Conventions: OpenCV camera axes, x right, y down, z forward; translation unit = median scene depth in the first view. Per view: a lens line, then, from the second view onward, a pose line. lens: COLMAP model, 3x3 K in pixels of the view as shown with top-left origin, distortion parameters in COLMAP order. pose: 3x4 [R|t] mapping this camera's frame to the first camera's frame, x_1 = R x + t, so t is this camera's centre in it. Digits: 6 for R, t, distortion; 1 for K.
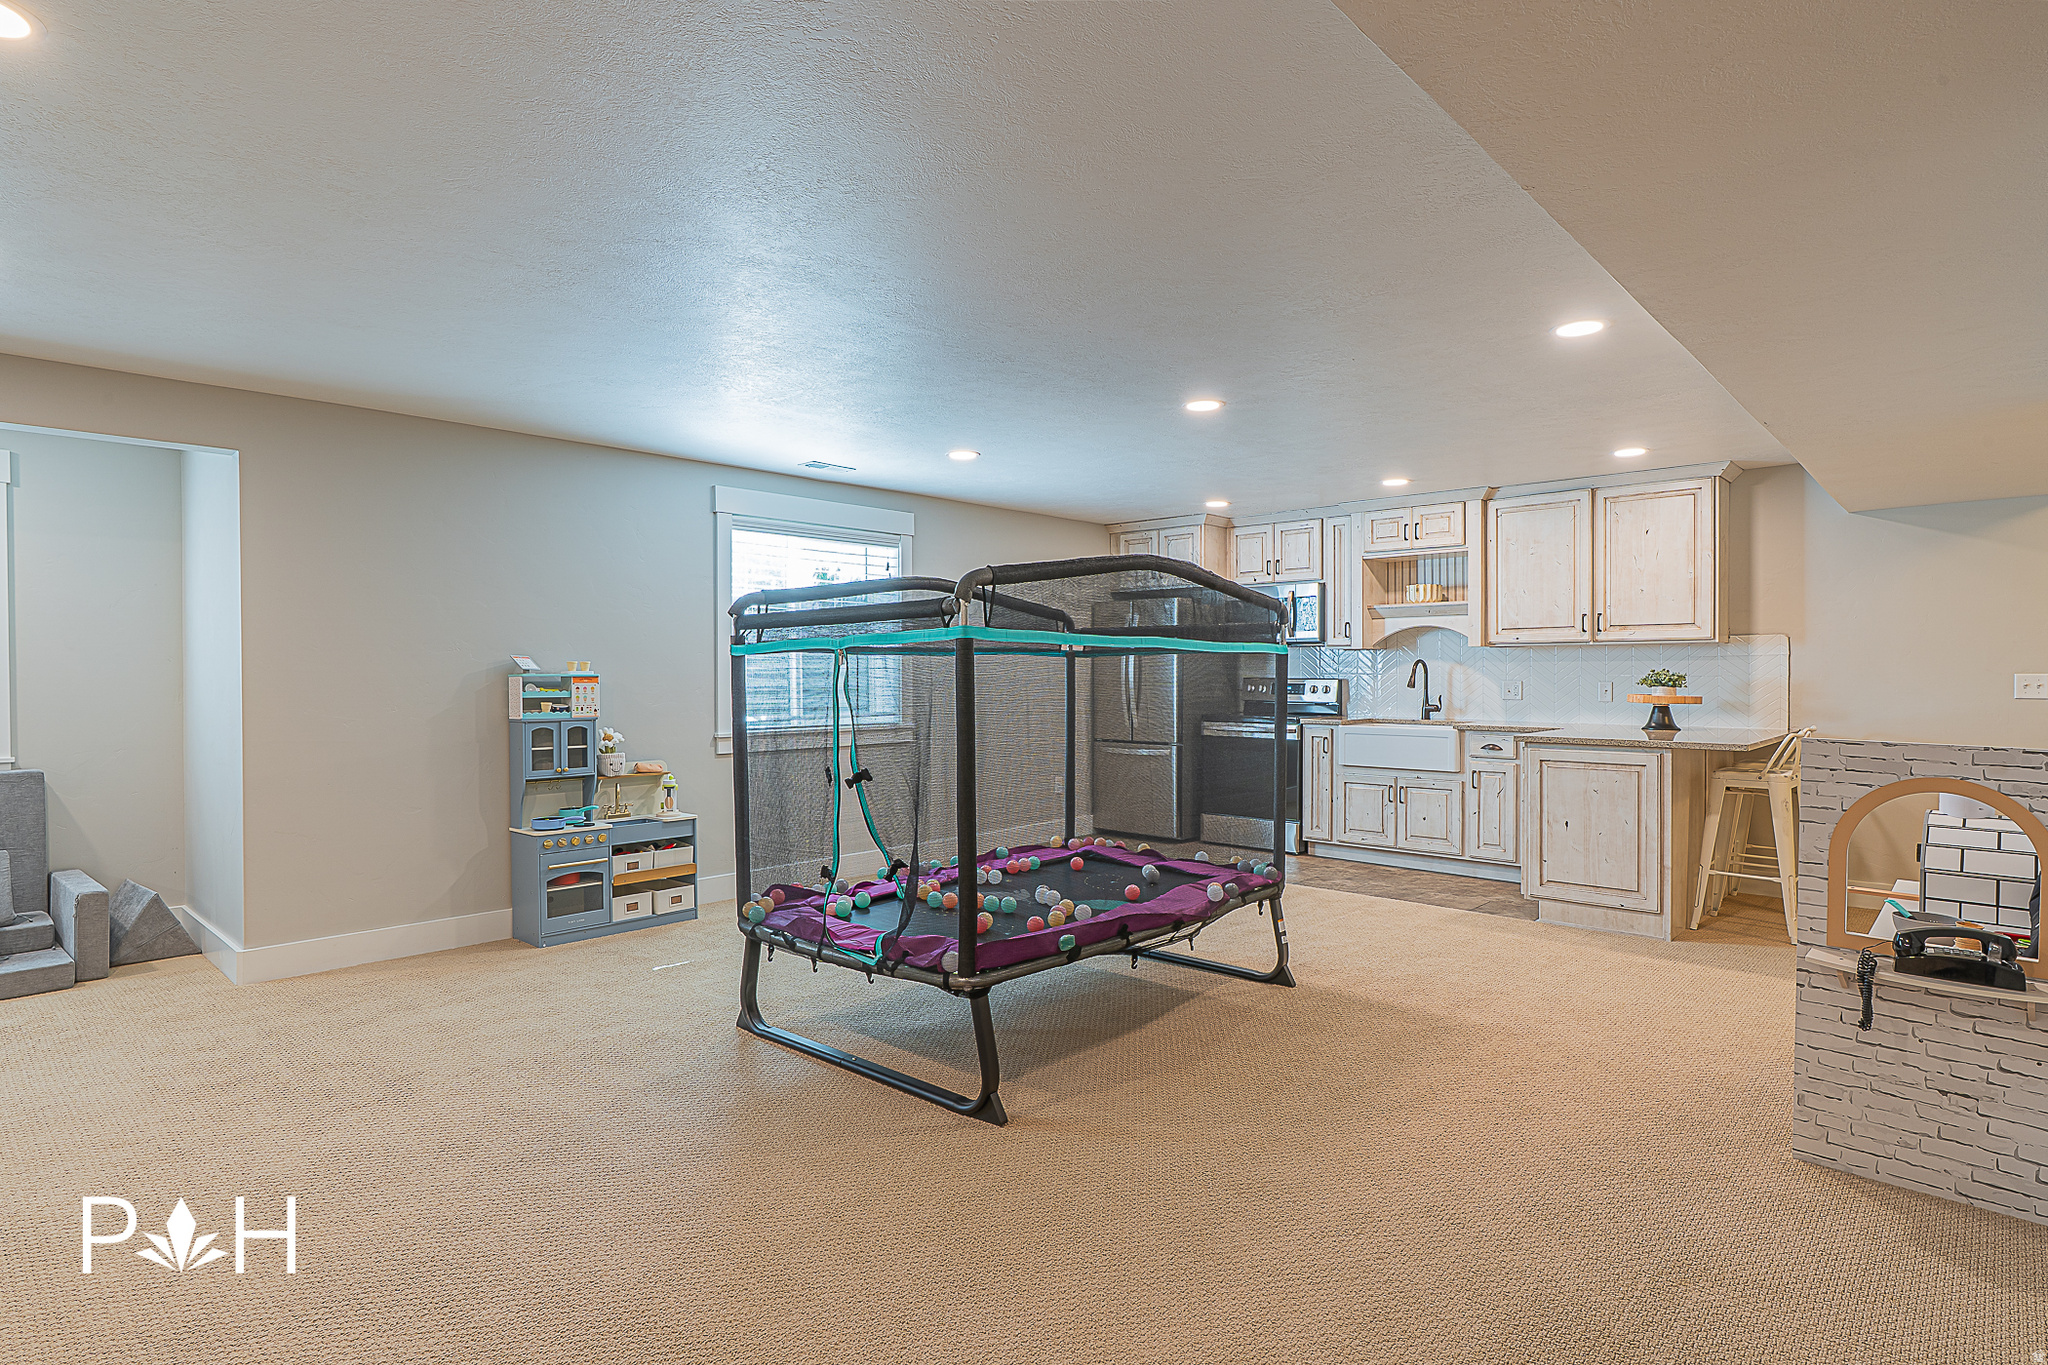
lens RADIAL K [[1057.0, 0, 1024.0], [0, 1057.0, 682.5], [0, 0, 1]] dist [-0.023007, -0.000306]
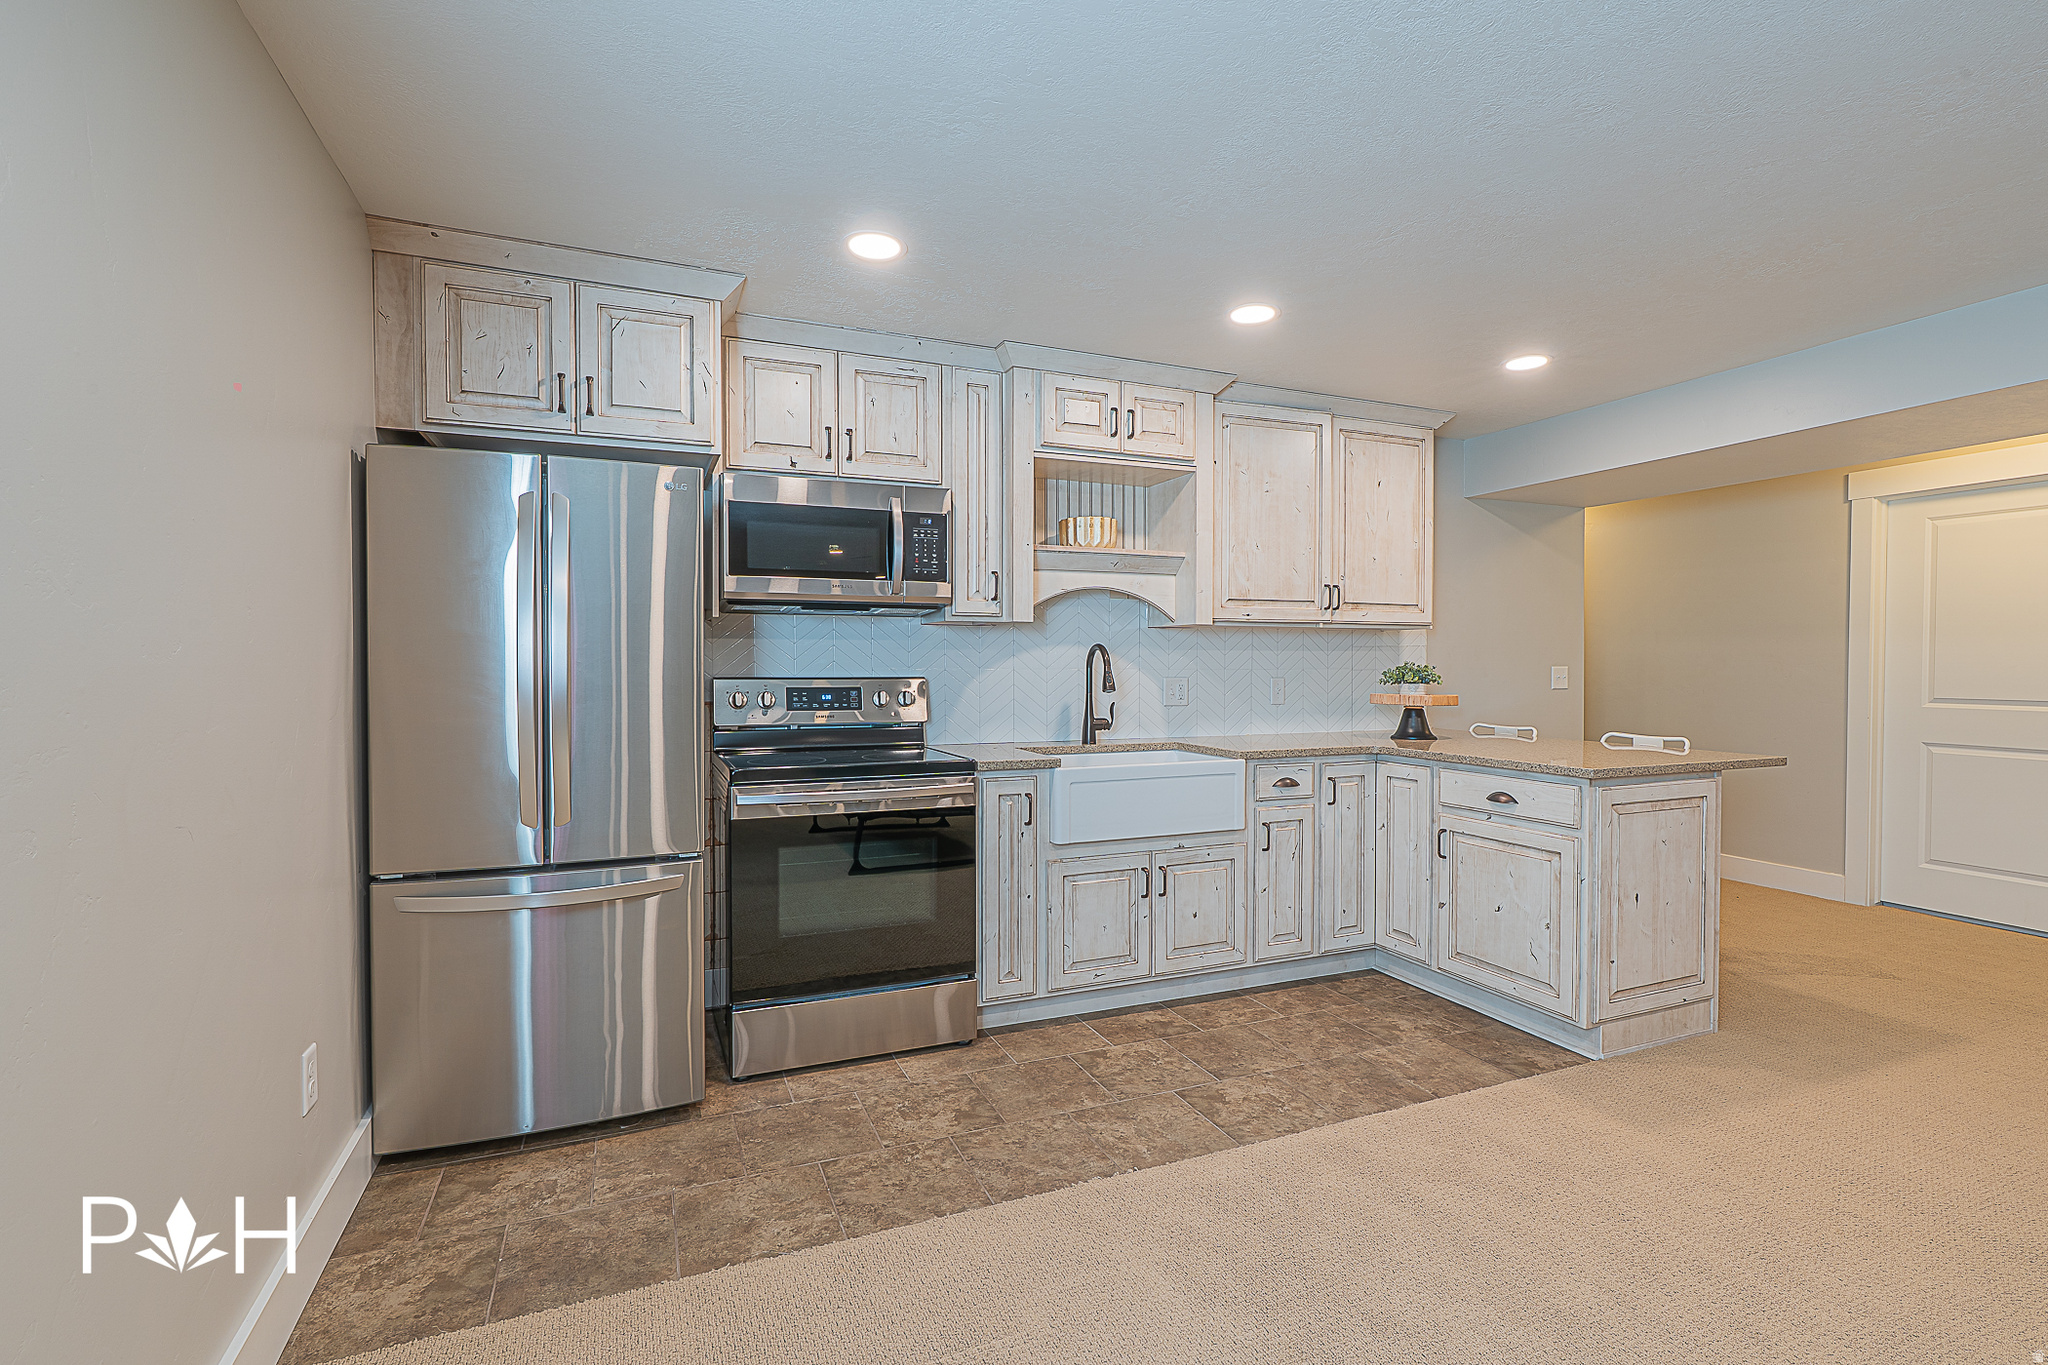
lens RADIAL K [[935.6, 0, 1024.0], [0, 935.6, 682.5], [0, 0, 1]] dist [-0.002701, 0.001561]
pose [[0.412309, -0.017134, 0.910883, -0.126176], [0.008722, 0.999852, 0.014860, -0.008412], [-0.911002, 0.001818, 0.412398, 0.835381]]
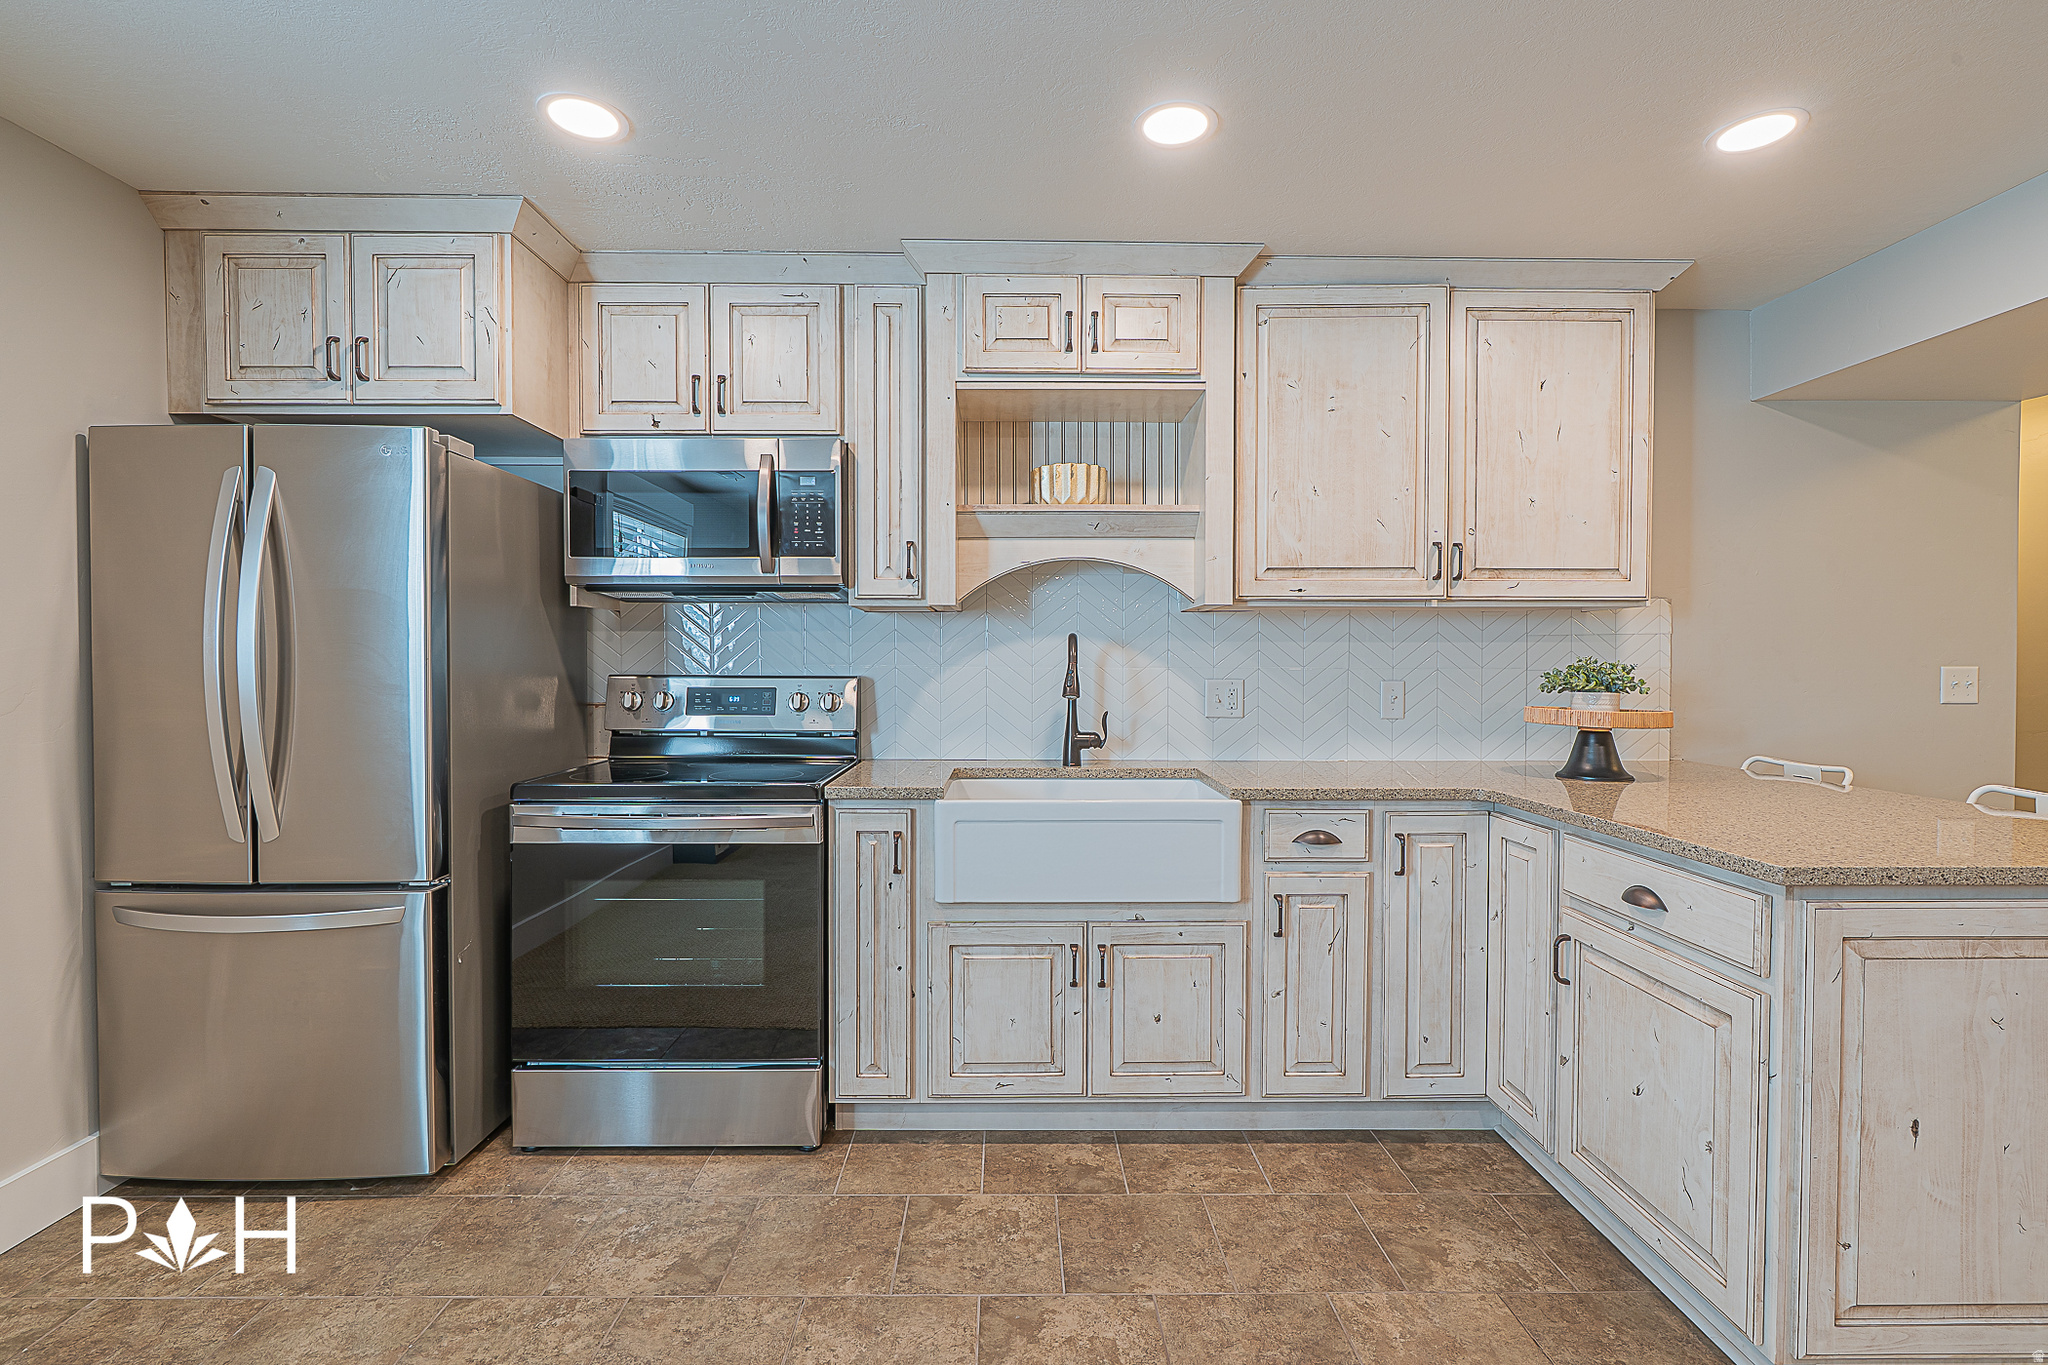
lens RADIAL K [[930.5, 0, 1024.0], [0, 930.5, 682.5], [0, 0, 1]] dist [-0.003663, 0.001246]
pose [[0.723769, -0.013506, 0.689910, 0.089712], [0.004710, 0.999882, 0.014633, -0.007131], [-0.690026, -0.007342, 0.723747, 0.741812]]
